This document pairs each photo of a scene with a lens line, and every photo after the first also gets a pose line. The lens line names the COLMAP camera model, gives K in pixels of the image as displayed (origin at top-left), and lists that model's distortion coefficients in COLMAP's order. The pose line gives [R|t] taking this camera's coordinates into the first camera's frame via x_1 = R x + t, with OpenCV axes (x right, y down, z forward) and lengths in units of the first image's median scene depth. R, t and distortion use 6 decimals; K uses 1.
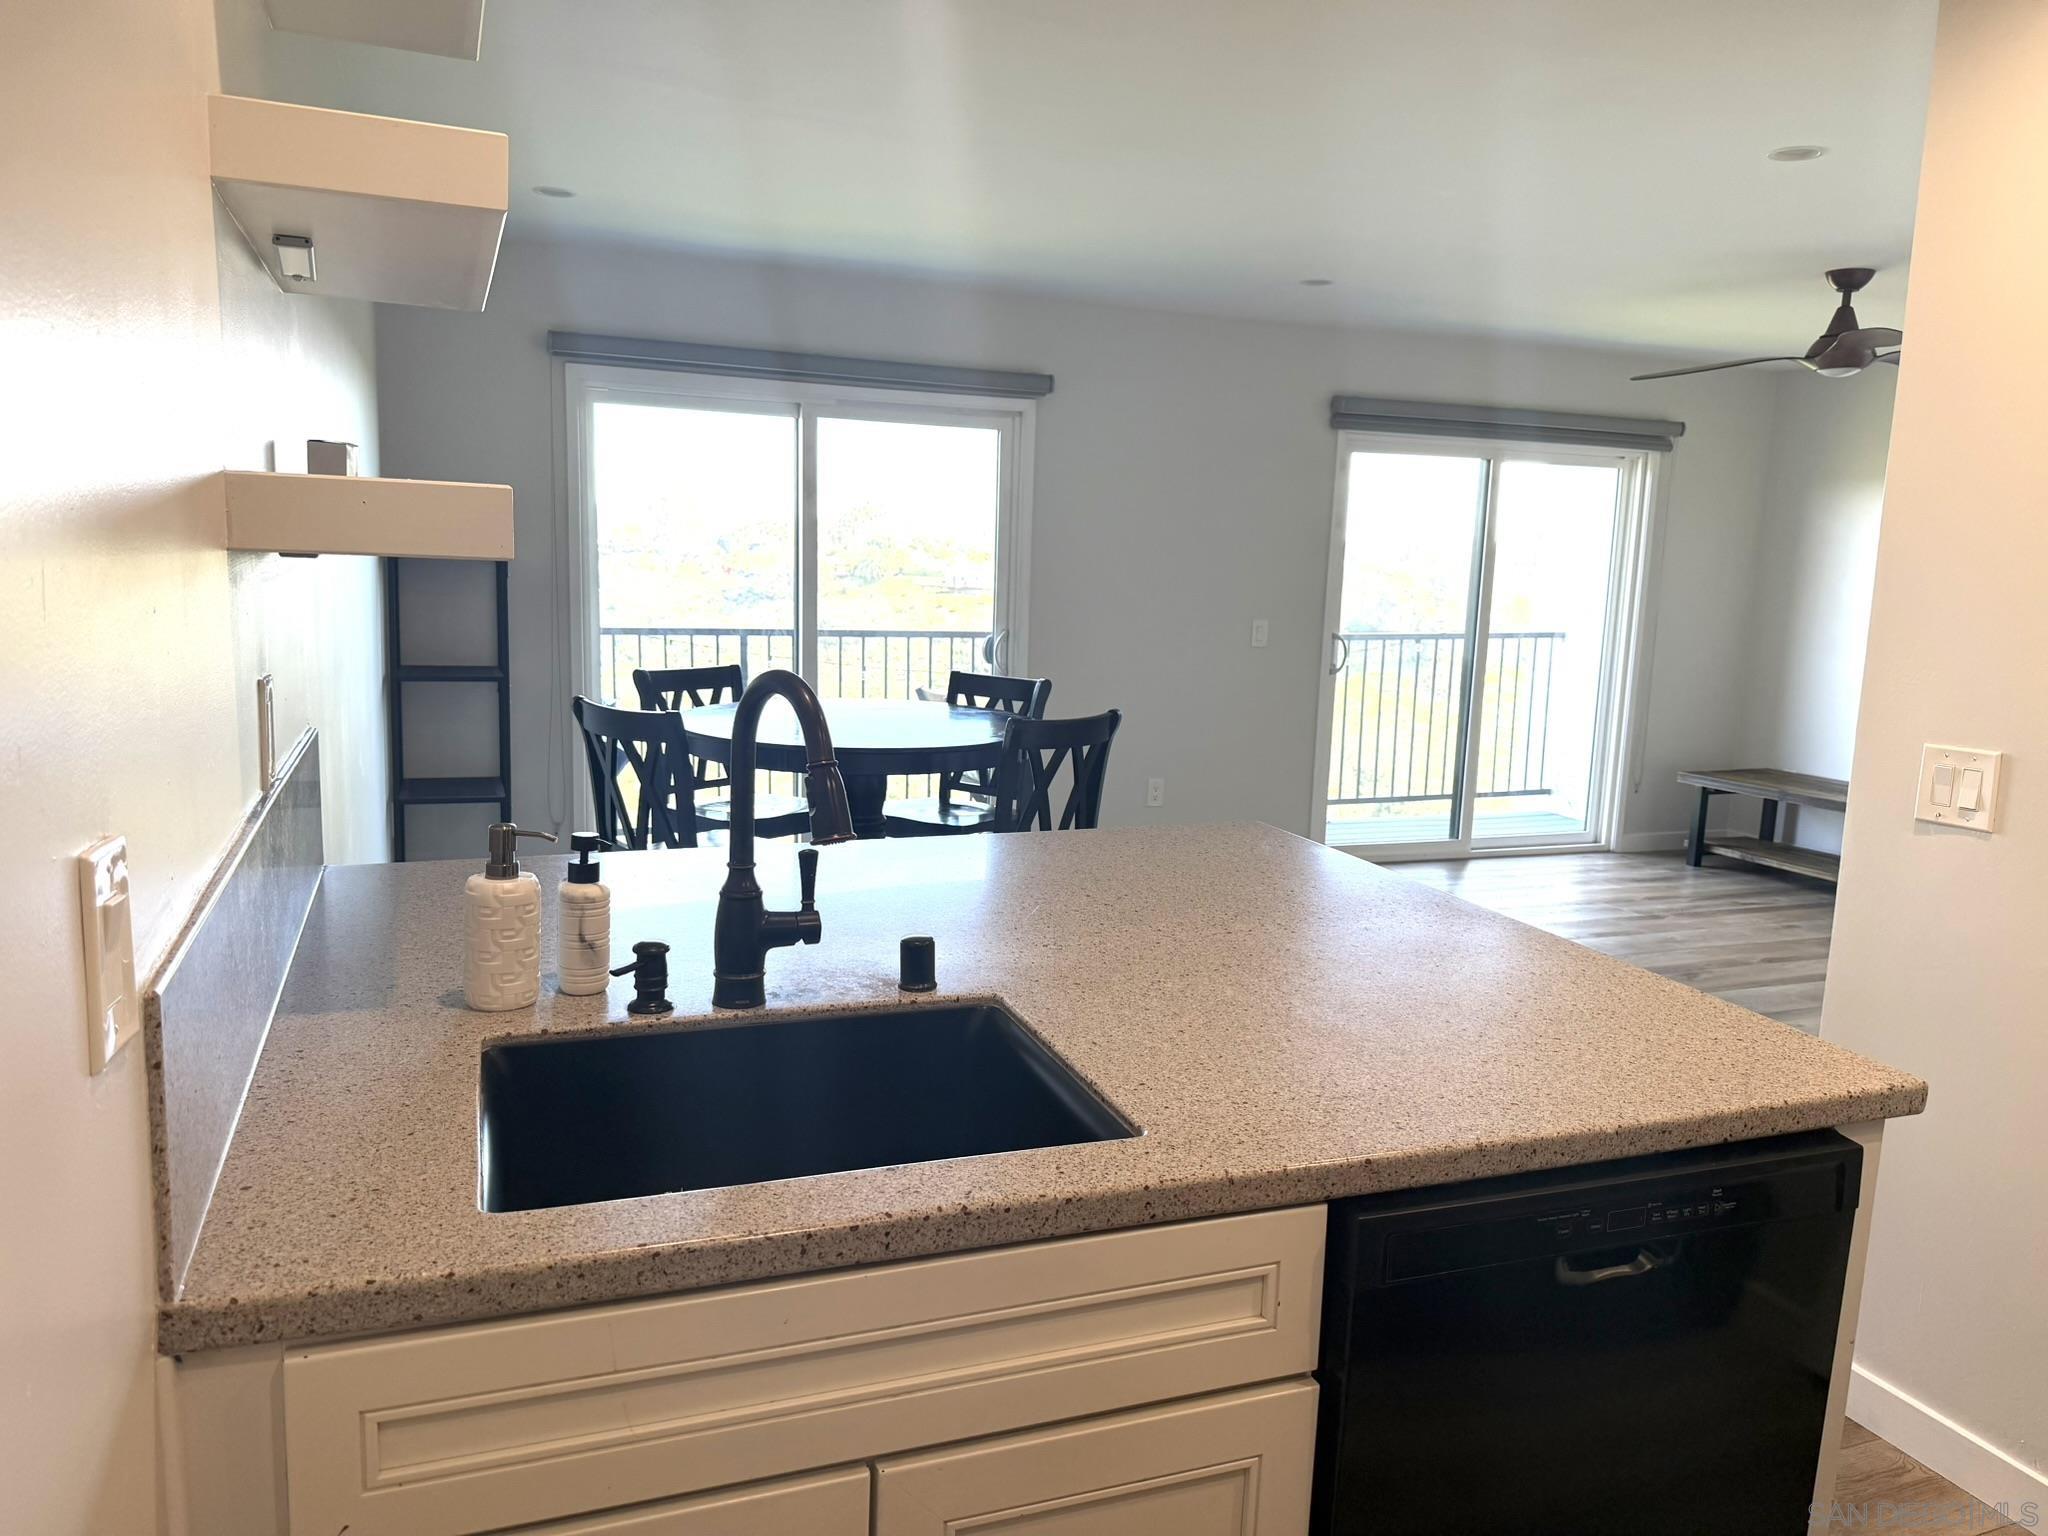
lens RADIAL K [[1470.6, 0, 1025.8], [0, 1470.6, 777.6], [0, 0, 1]] dist [0.072287, -0.095794]
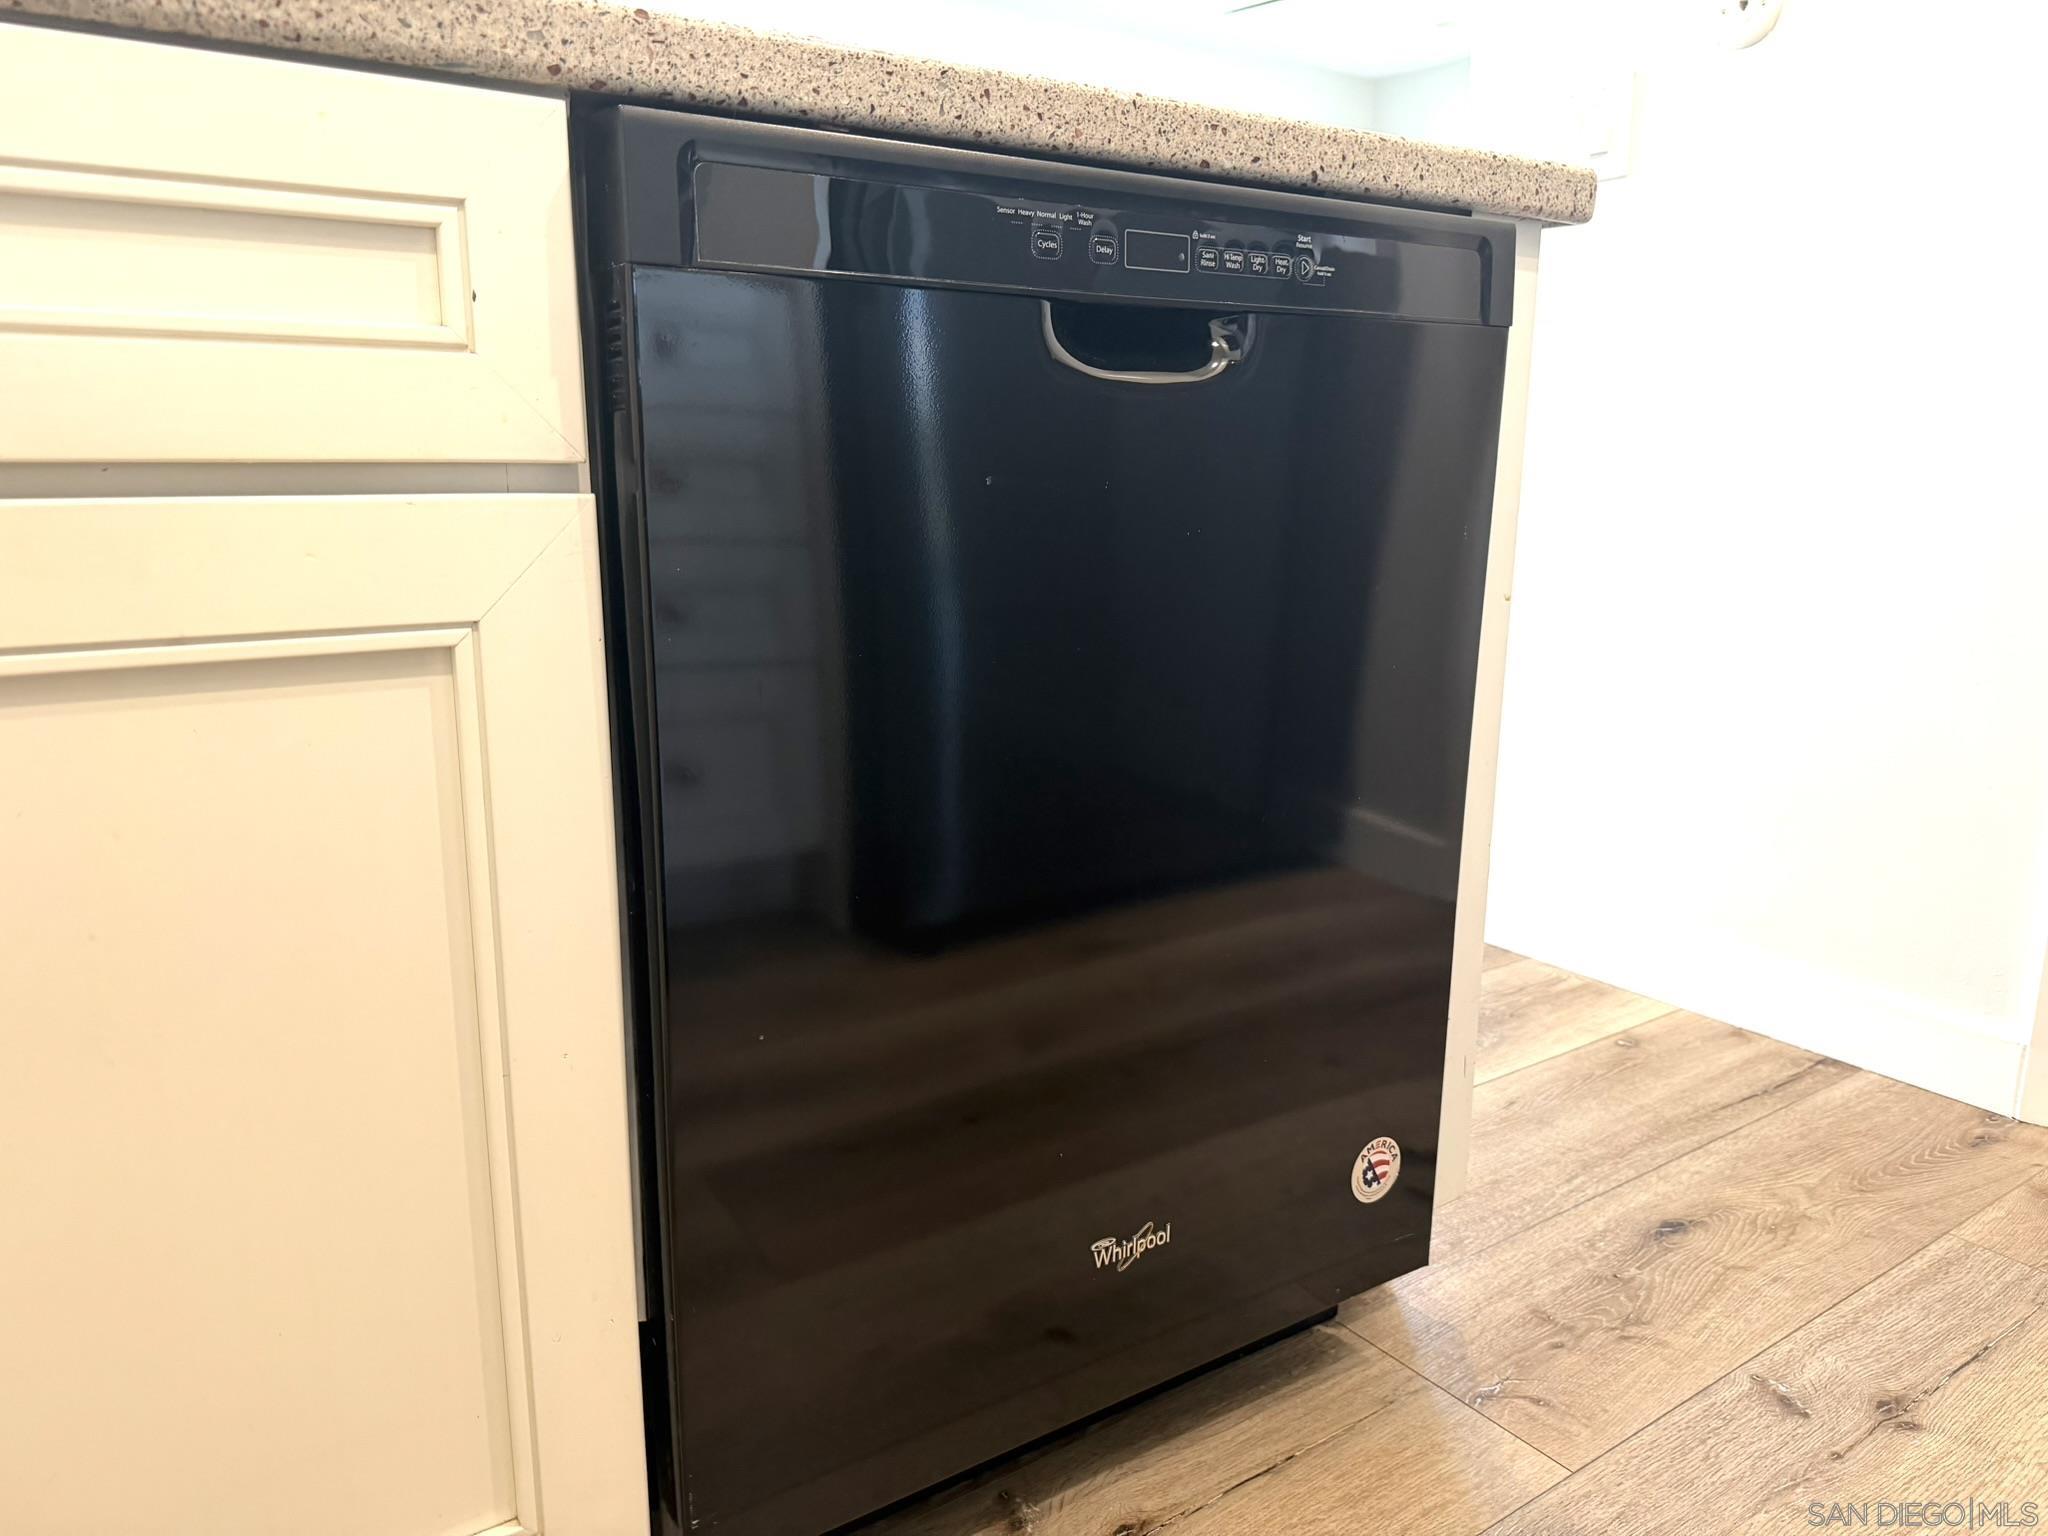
lens RADIAL K [[1470.6, 0, 1025.8], [0, 1470.6, 767.3], [0, 0, 1]] dist [0.072287, -0.095794]
pose [[0.972547, -0.080952, 0.218170, 0.196635], [0.065665, 0.994909, 0.076442, 0.416388], [-0.223248, -0.060018, 0.972912, 0.407265]]
